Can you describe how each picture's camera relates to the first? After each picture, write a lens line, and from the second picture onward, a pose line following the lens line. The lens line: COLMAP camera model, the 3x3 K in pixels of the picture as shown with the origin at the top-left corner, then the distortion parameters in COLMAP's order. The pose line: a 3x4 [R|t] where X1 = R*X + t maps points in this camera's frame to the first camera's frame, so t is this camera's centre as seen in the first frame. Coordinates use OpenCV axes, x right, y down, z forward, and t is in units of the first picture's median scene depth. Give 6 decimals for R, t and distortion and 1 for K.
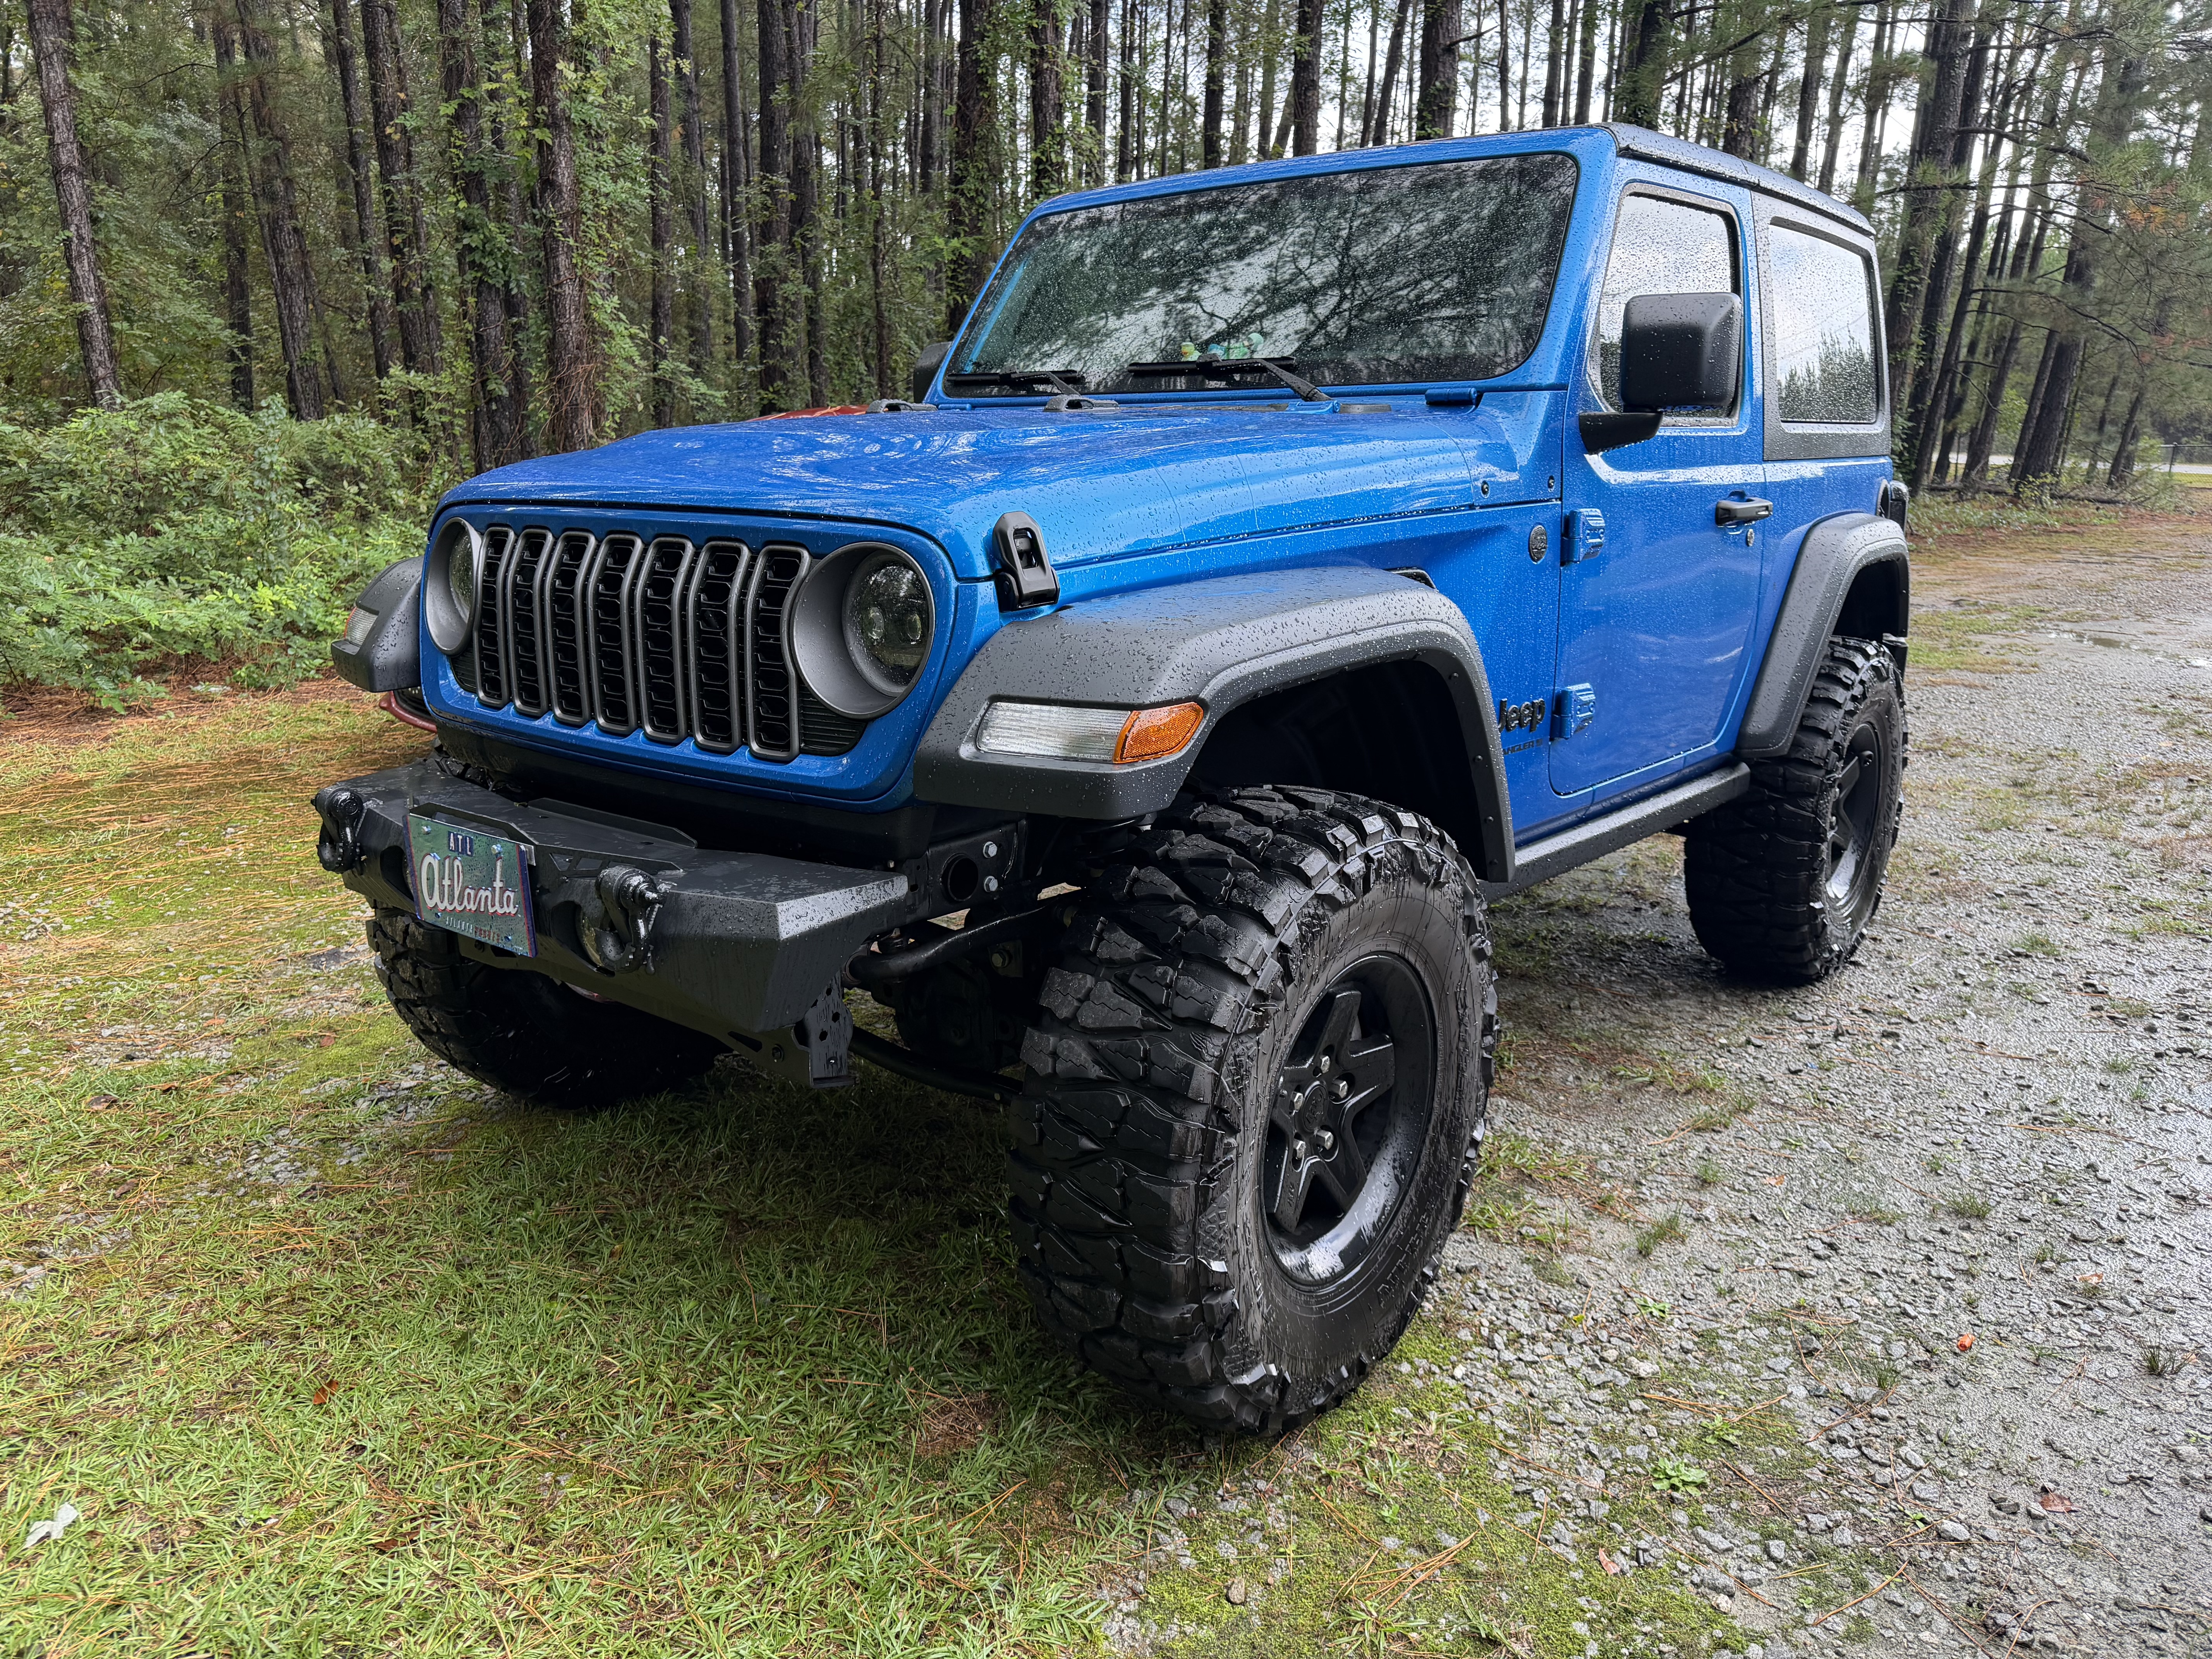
lens RADIAL K [[1547.5, 0, 1119.8], [0, 1547.5, 829.9], [0, 0, 1]] dist [0.029446, -0.030913]
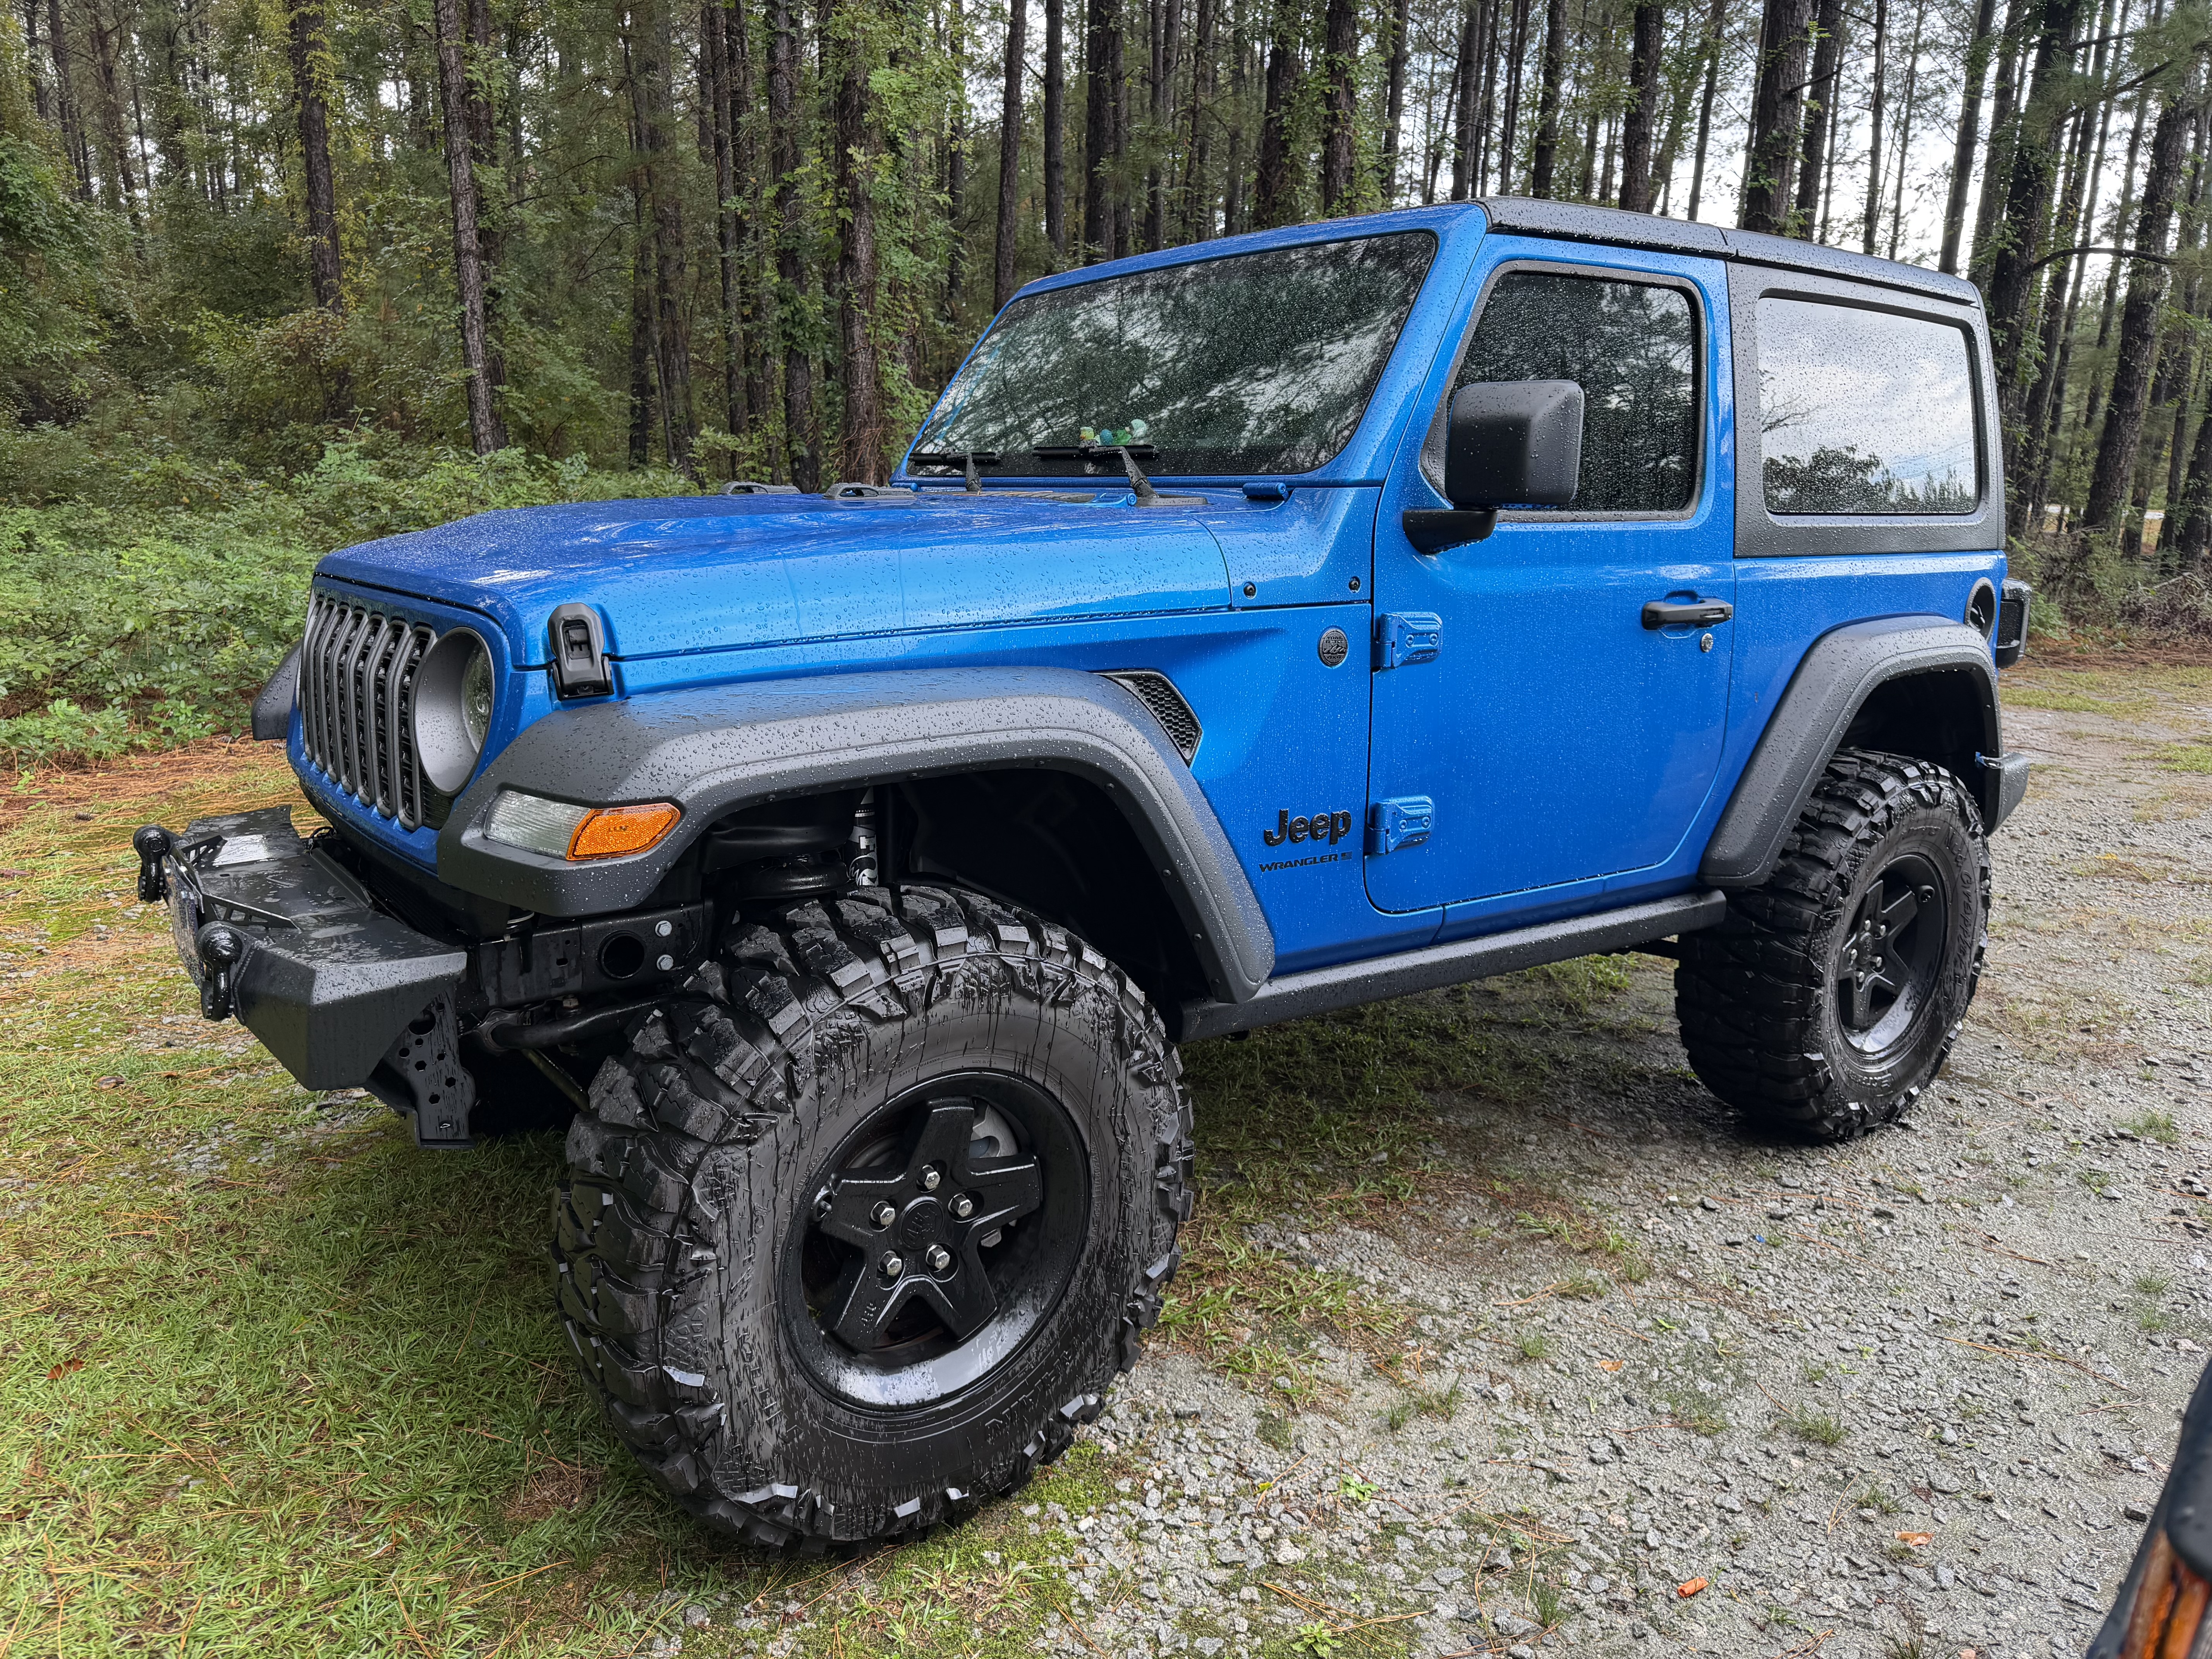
lens RADIAL K [[1547.5, 0, 1125.7], [0, 1547.5, 836.3], [0, 0, 1]] dist [0.029446, -0.030913]
pose [[0.970824, 0.067042, -0.230232, 0.353795], [-0.073745, 0.997064, -0.020623, -0.039429], [0.228173, 0.037000, 0.972917, 0.063104]]
